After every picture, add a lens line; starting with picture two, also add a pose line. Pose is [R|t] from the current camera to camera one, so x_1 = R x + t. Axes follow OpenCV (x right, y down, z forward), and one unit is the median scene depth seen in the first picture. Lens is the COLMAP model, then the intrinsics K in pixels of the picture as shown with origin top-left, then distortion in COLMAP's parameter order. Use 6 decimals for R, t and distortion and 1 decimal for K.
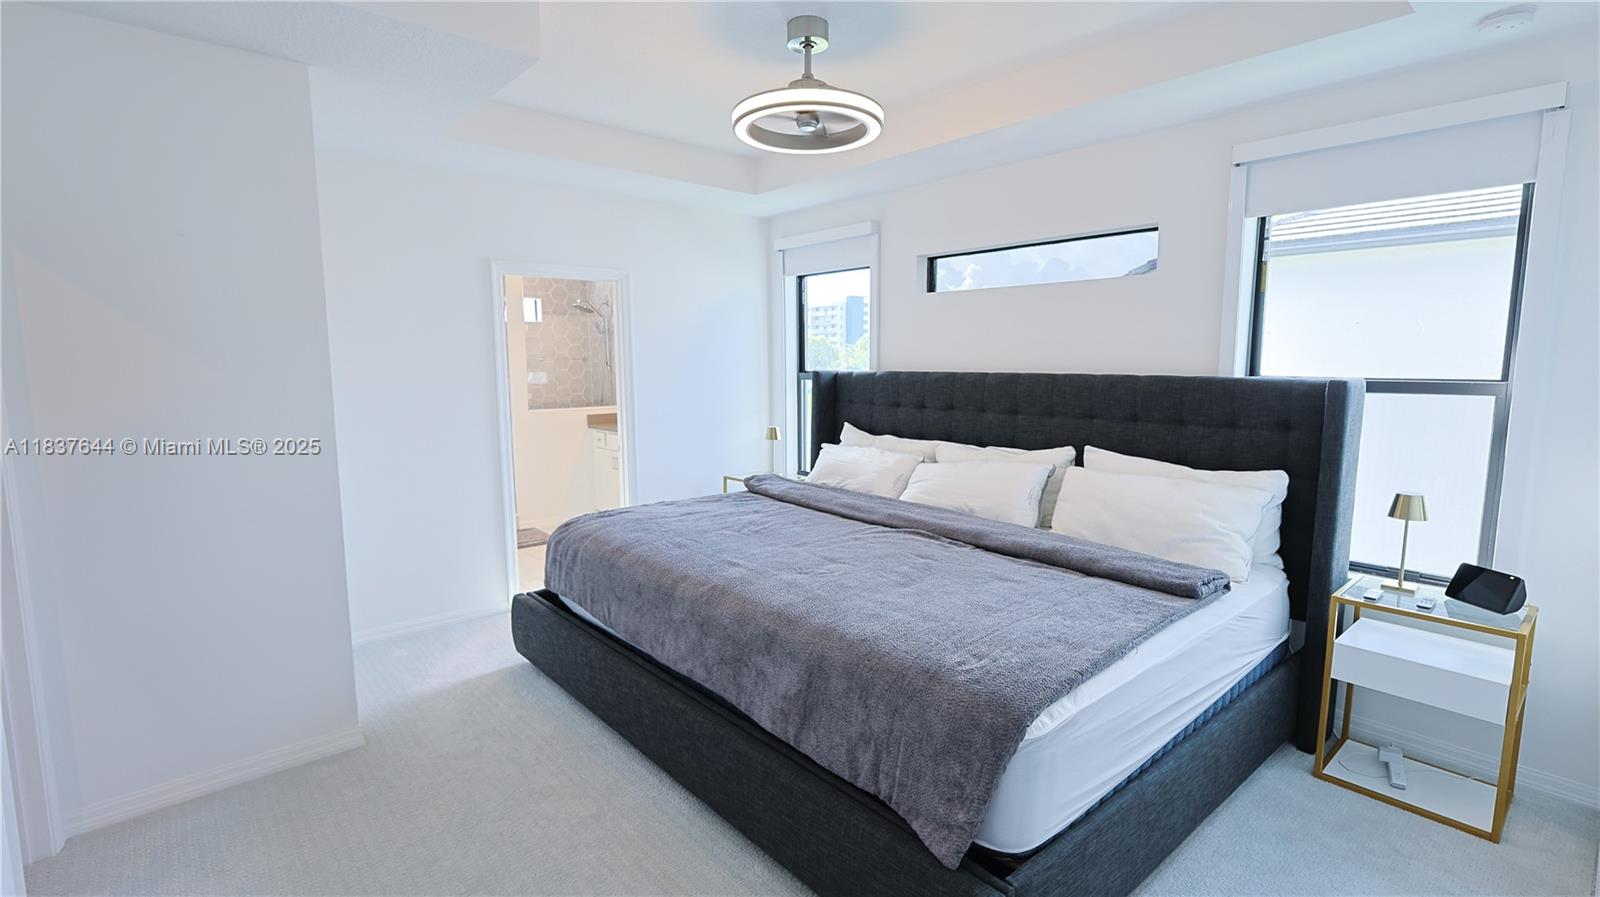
lens RADIAL K [[729.2, 0, 799.6], [0, 729.2, 447.2], [0, 0, 1]] dist [0.003188, 0.000975]
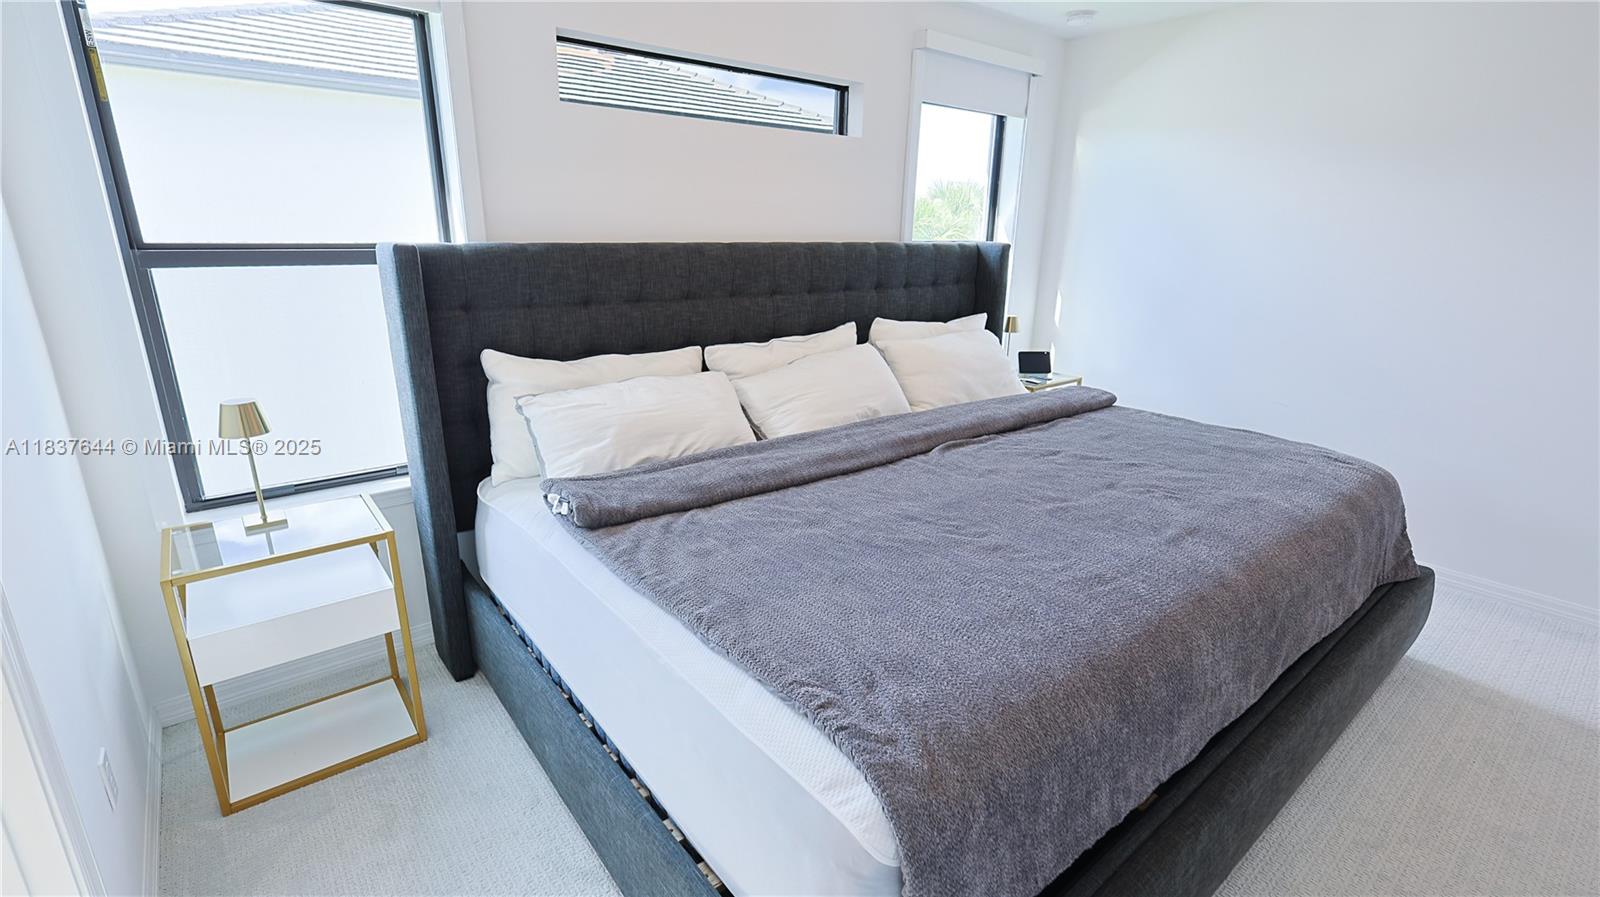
lens RADIAL K [[729.2, 0, 799.3], [0, 729.2, 447.6], [0, 0, 1]] dist [0.003188, 0.000975]
pose [[0.029393, -0.274187, 0.961227, -0.558029], [0.116478, 0.956031, 0.269143, -0.105464], [-0.992758, 0.104051, 0.060037, 1.018956]]
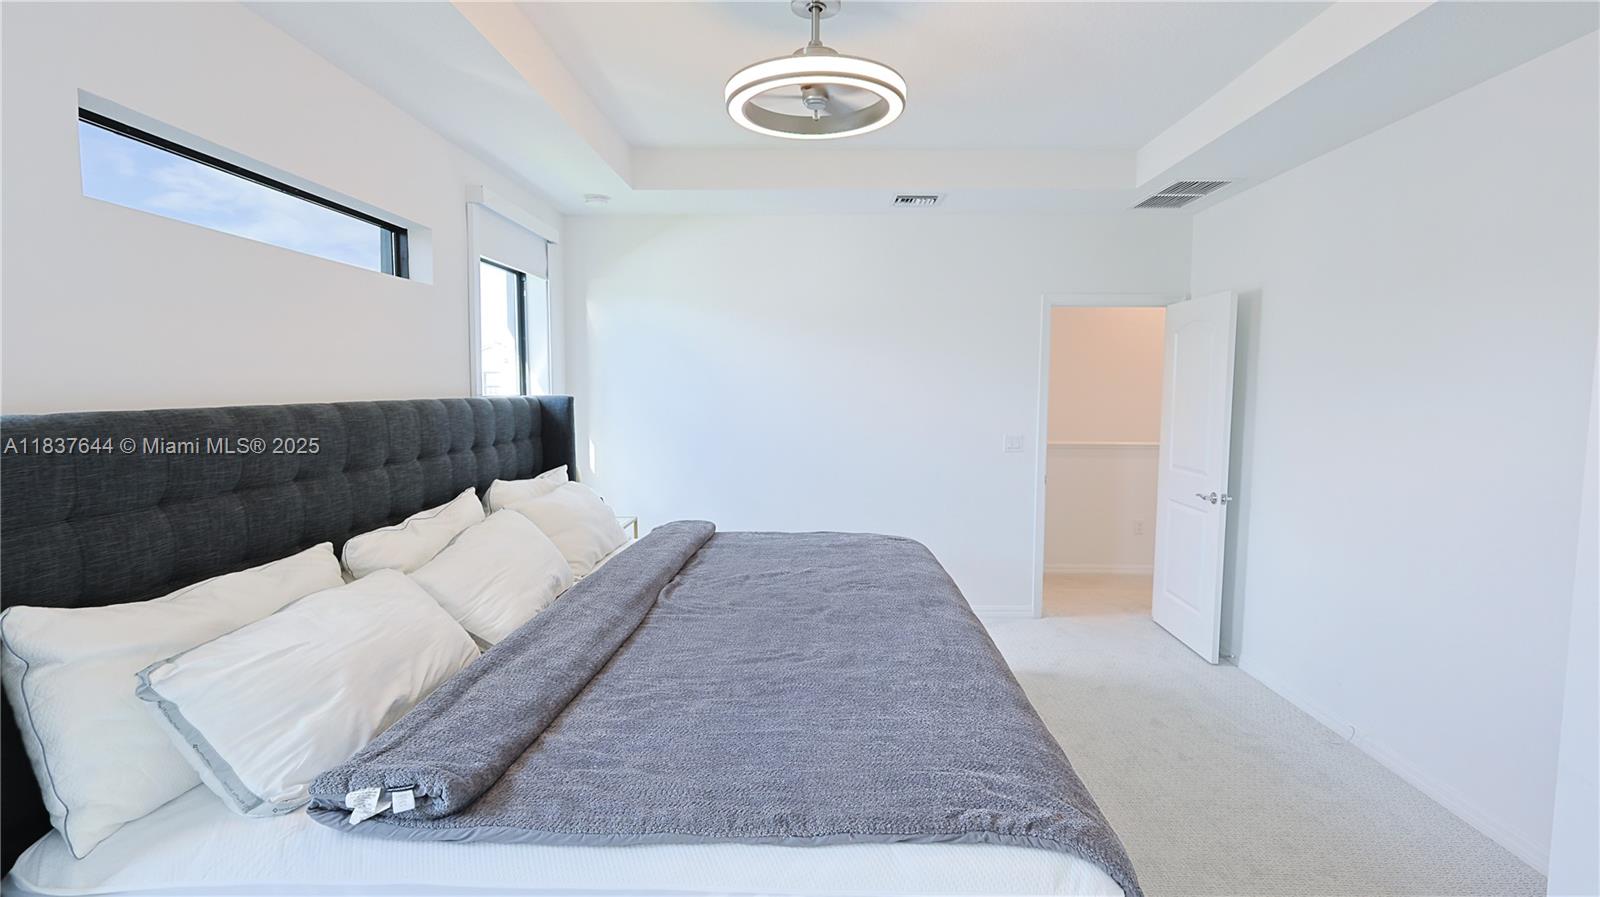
lens RADIAL K [[729.2, 0, 803.9], [0, 729.2, 454.8], [0, 0, 1]] dist [0.003188, 0.000975]
pose [[-0.739507, -0.047046, 0.671503, -0.428179], [0.100912, 0.978534, 0.179688, -0.142594], [-0.665542, 0.200643, -0.718885, 1.313059]]
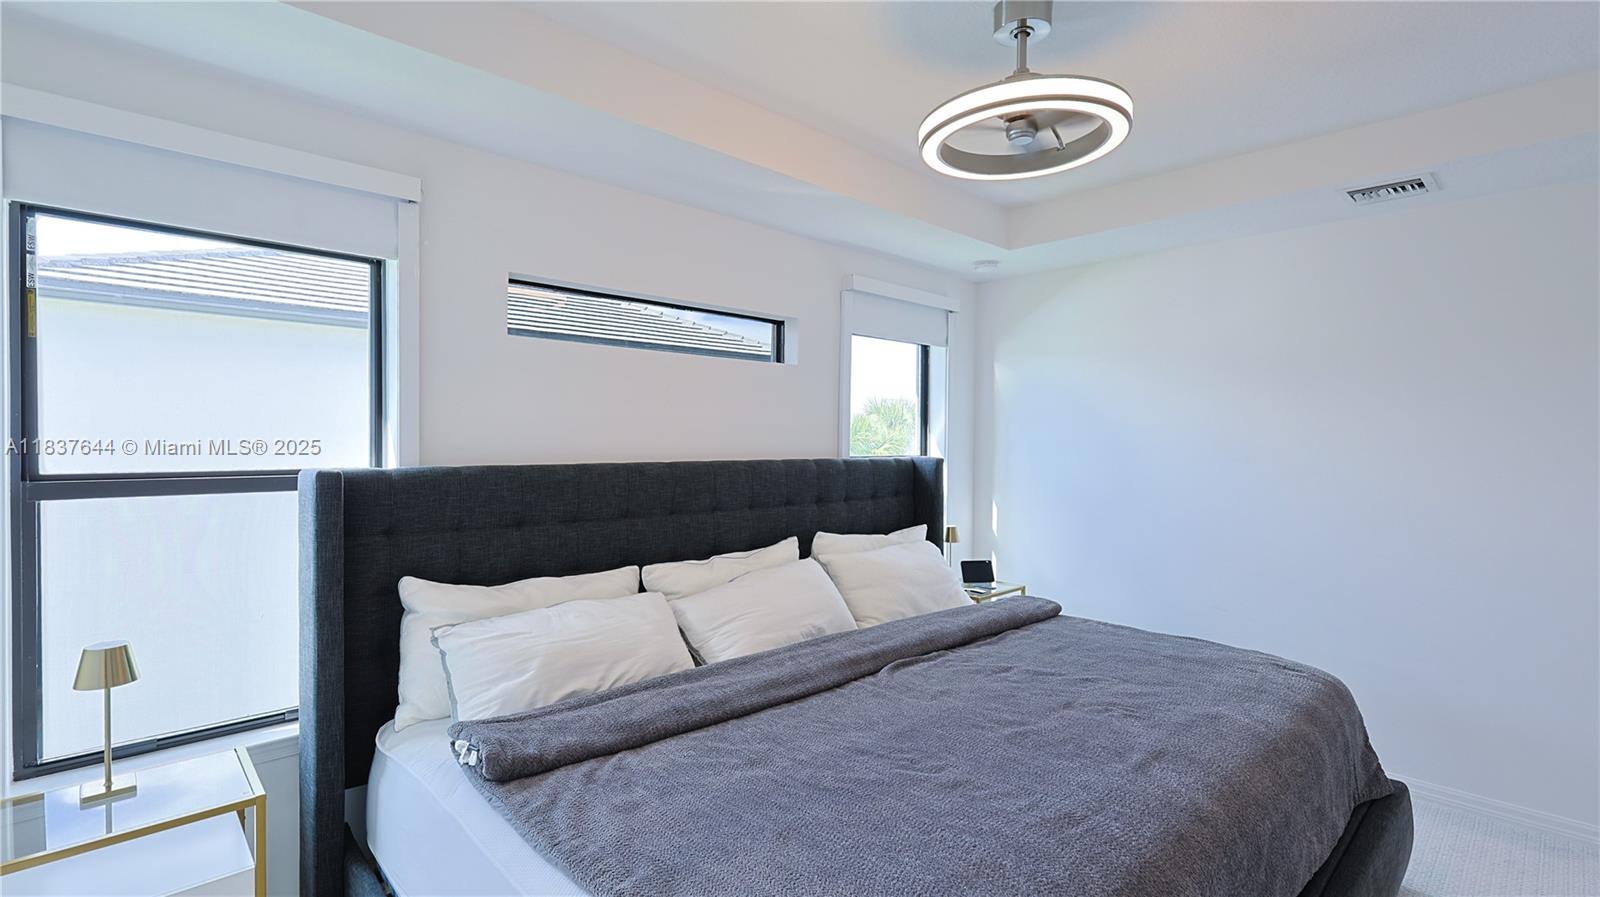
lens RADIAL K [[729.2, 0, 799.2], [0, 729.2, 449.7], [0, 0, 1]] dist [0.003188, 0.000975]
pose [[-0.045502, 0.002711, 0.998961, -0.544763], [0.127924, 0.991779, 0.003135, -0.111724], [-0.990740, 0.127934, -0.045475, 1.012671]]
